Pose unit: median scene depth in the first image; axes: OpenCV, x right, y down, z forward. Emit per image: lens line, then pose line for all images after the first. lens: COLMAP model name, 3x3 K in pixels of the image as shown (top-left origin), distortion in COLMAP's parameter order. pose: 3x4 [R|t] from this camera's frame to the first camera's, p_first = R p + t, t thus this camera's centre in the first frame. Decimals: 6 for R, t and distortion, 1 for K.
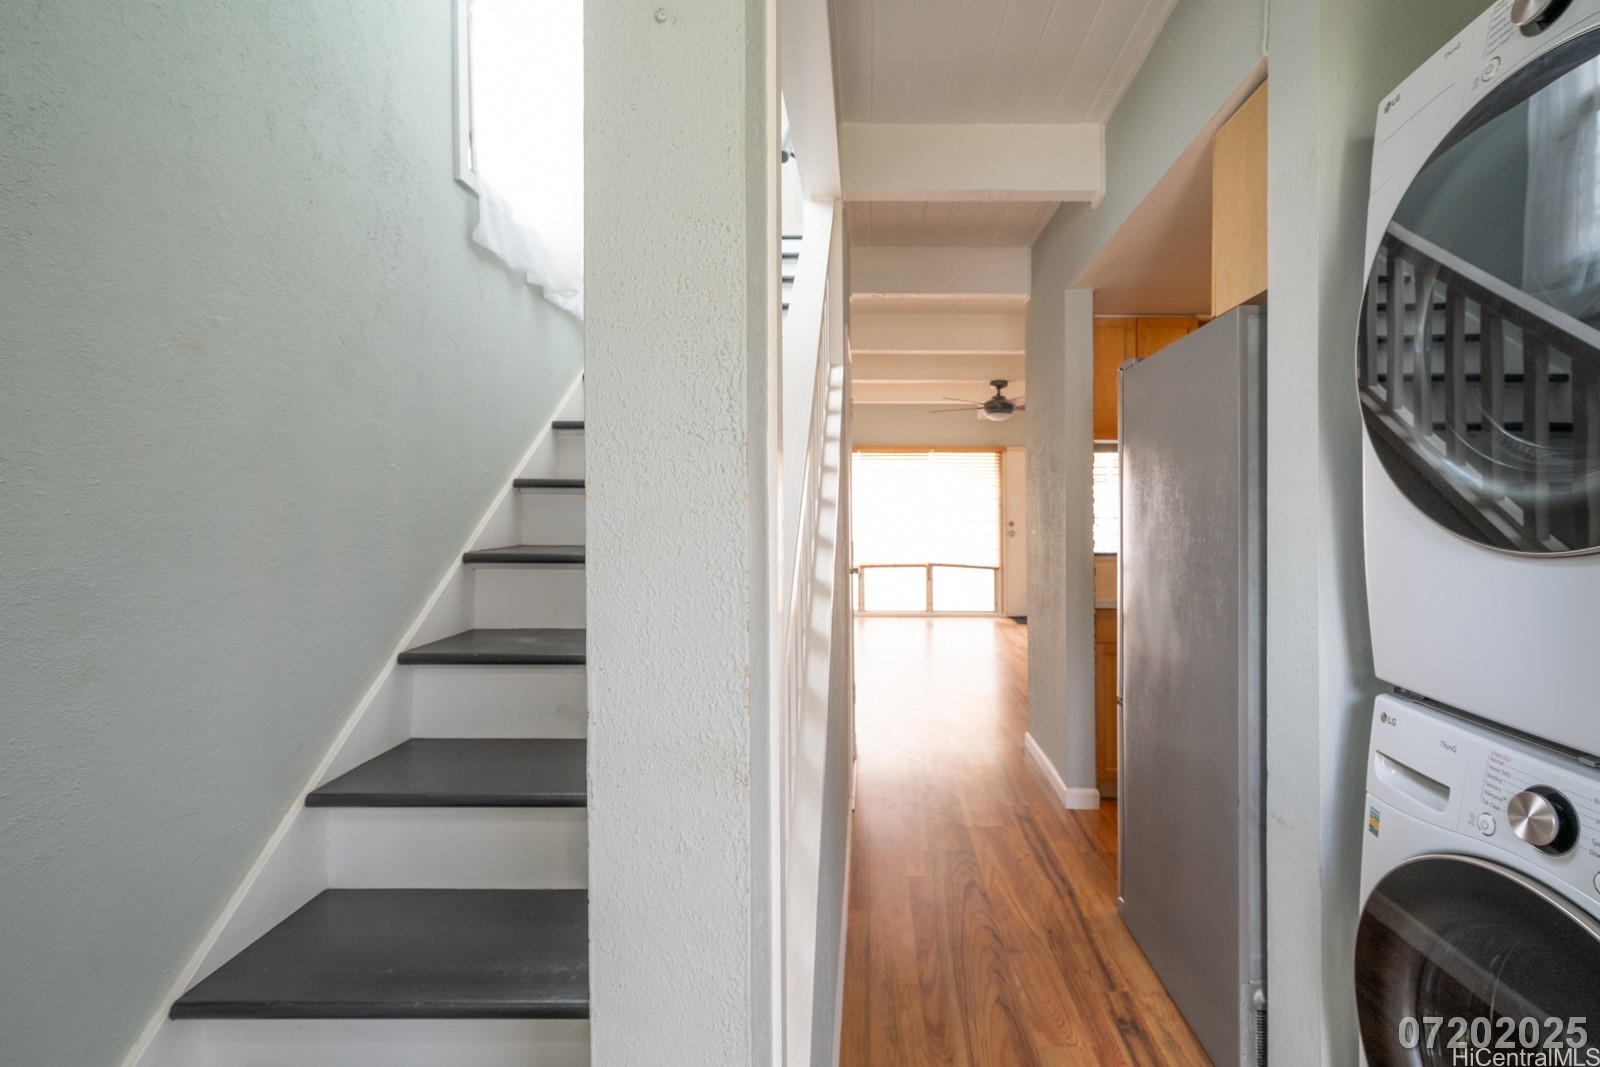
lens RADIAL K [[701.4, 0, 805.9], [0, 701.4, 530.8], [0, 0, 1]] dist [-0.007119, 0.000978]
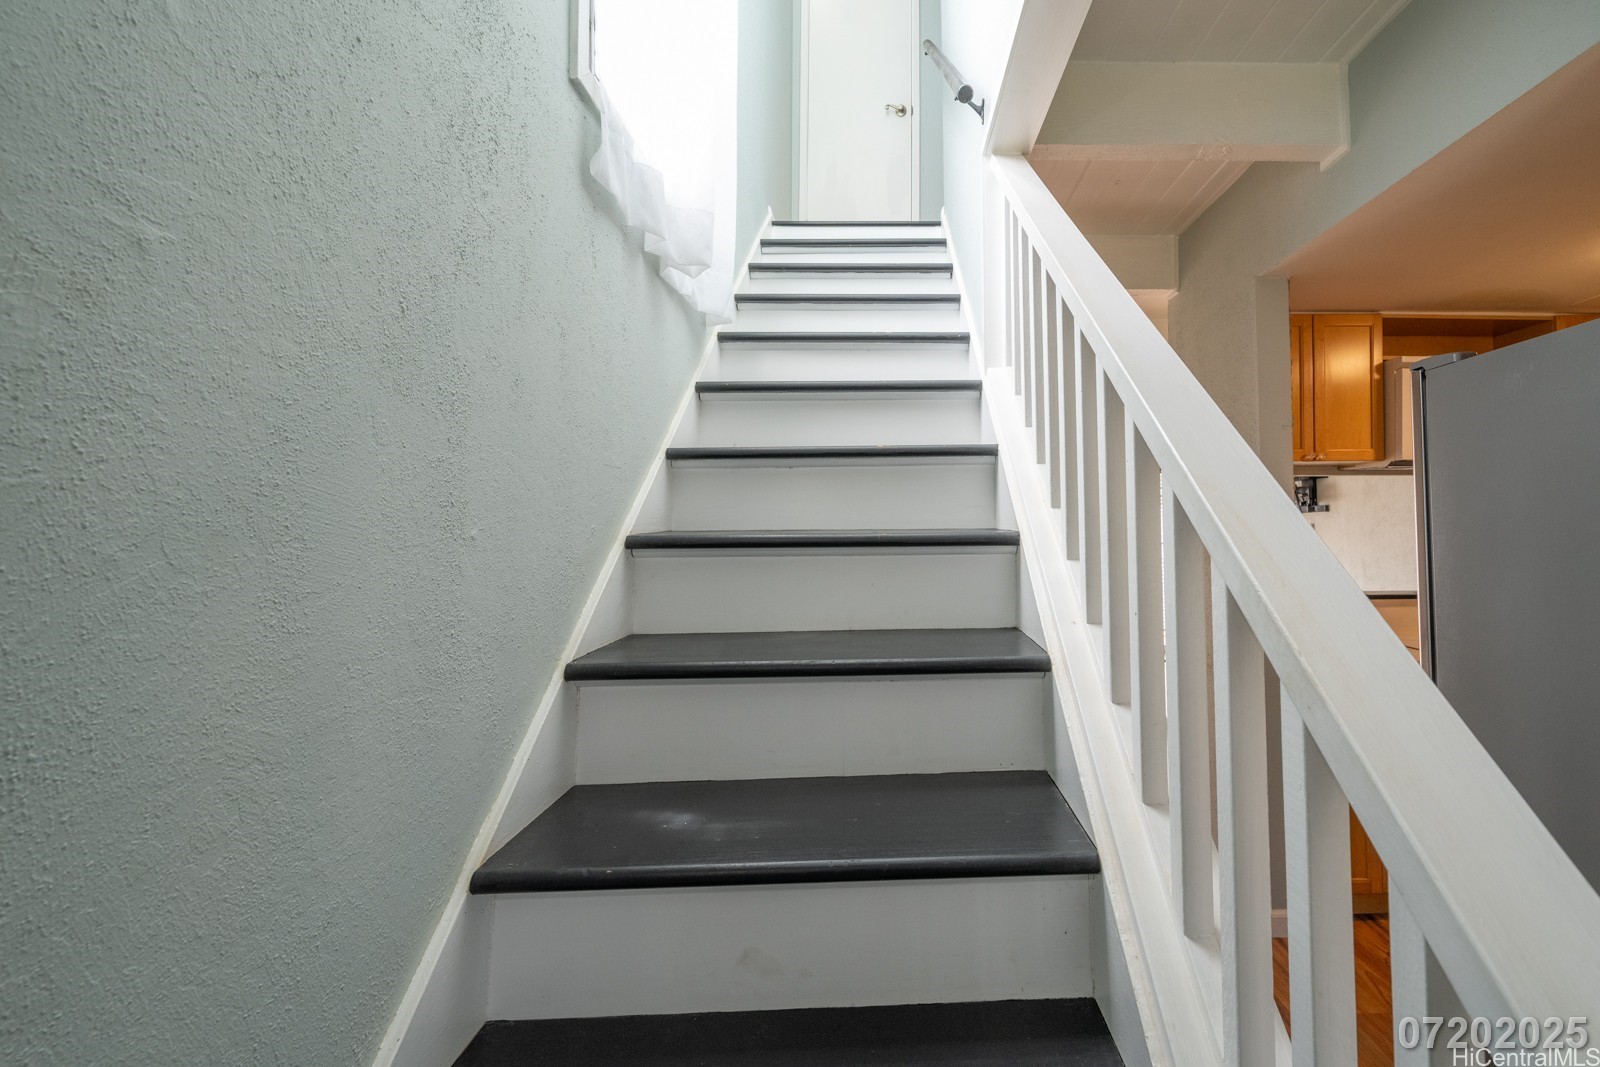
lens RADIAL K [[701.4, 0, 793.5], [0, 701.4, 489.6], [0, 0, 1]] dist [-0.007119, 0.000978]
pose [[0.999902, -0.011482, -0.008004, -0.275607], [0.010763, 0.996343, -0.084758, -0.065299], [0.008948, 0.084663, 0.996369, 0.368127]]
